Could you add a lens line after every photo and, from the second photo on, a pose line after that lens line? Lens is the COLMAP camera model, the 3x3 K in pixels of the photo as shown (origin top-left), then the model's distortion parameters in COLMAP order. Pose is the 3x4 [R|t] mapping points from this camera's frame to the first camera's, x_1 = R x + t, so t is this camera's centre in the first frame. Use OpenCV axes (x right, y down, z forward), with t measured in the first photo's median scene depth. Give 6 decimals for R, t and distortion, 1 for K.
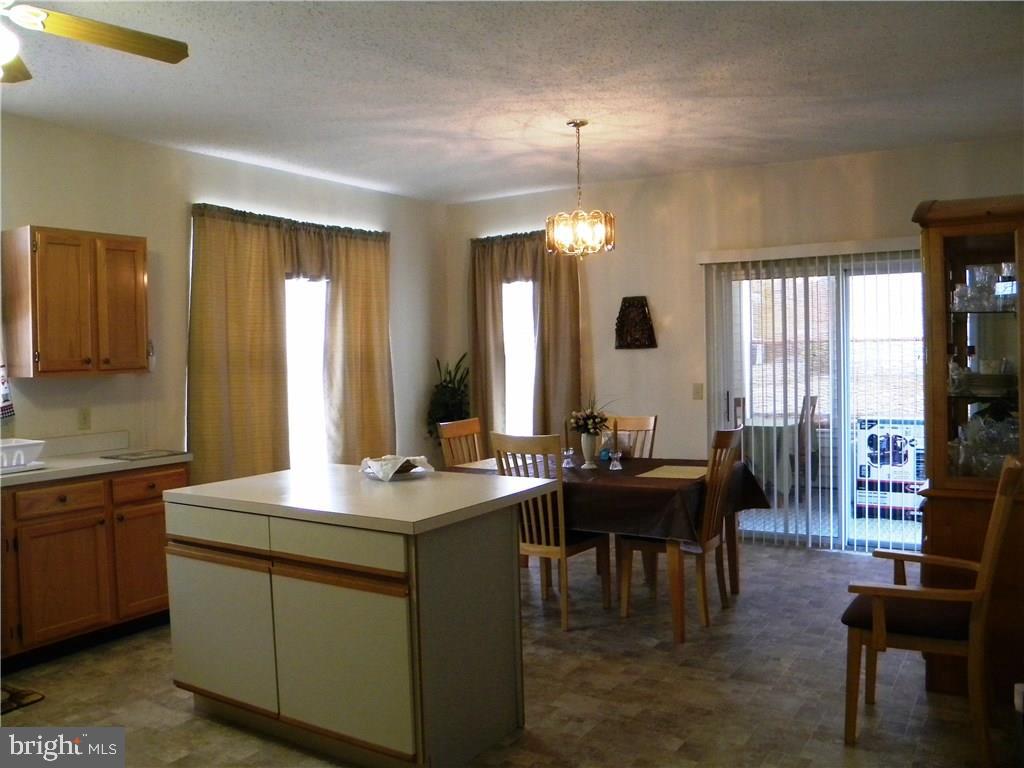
lens RADIAL K [[854.3, 0, 513.7], [0, 854.3, 367.9], [0, 0, 1]] dist [-0.187632, 0.162003]
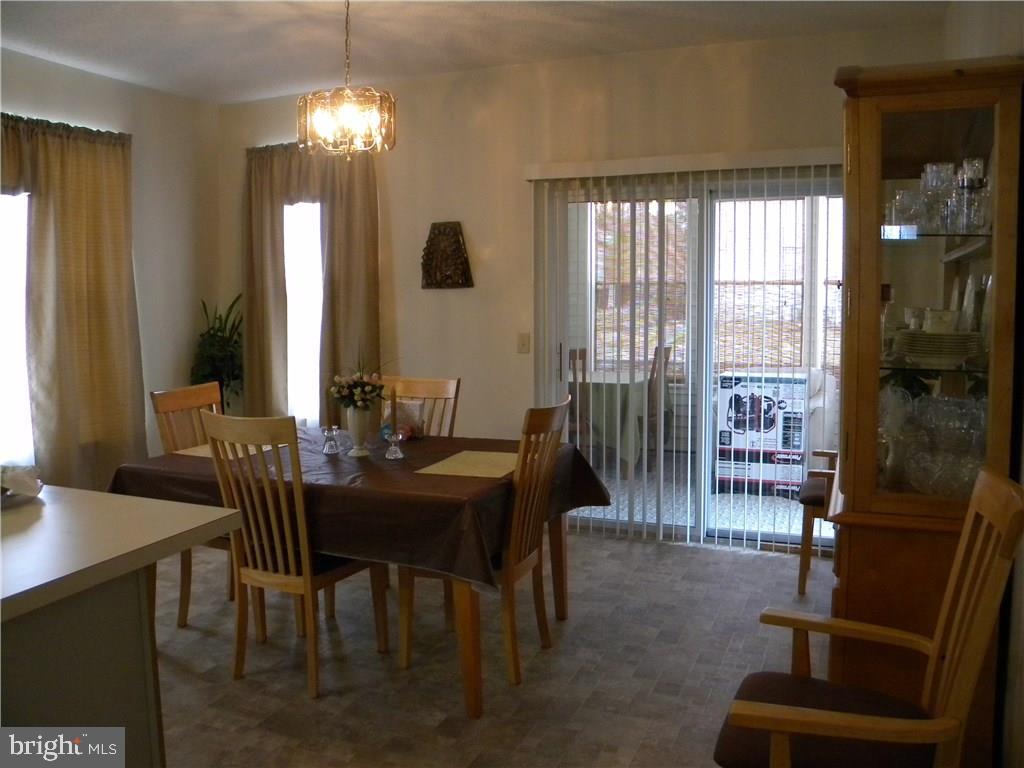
lens RADIAL K [[857.6, 0, 498.1], [0, 857.6, 385.2], [0, 0, 1]] dist [-0.167452, 0.164569]
pose [[0.988429, -0.006472, 0.151548, 0.086391], [-0.006964, 0.996099, 0.087963, -0.003889], [-0.151526, -0.088001, 0.984528, 0.253429]]
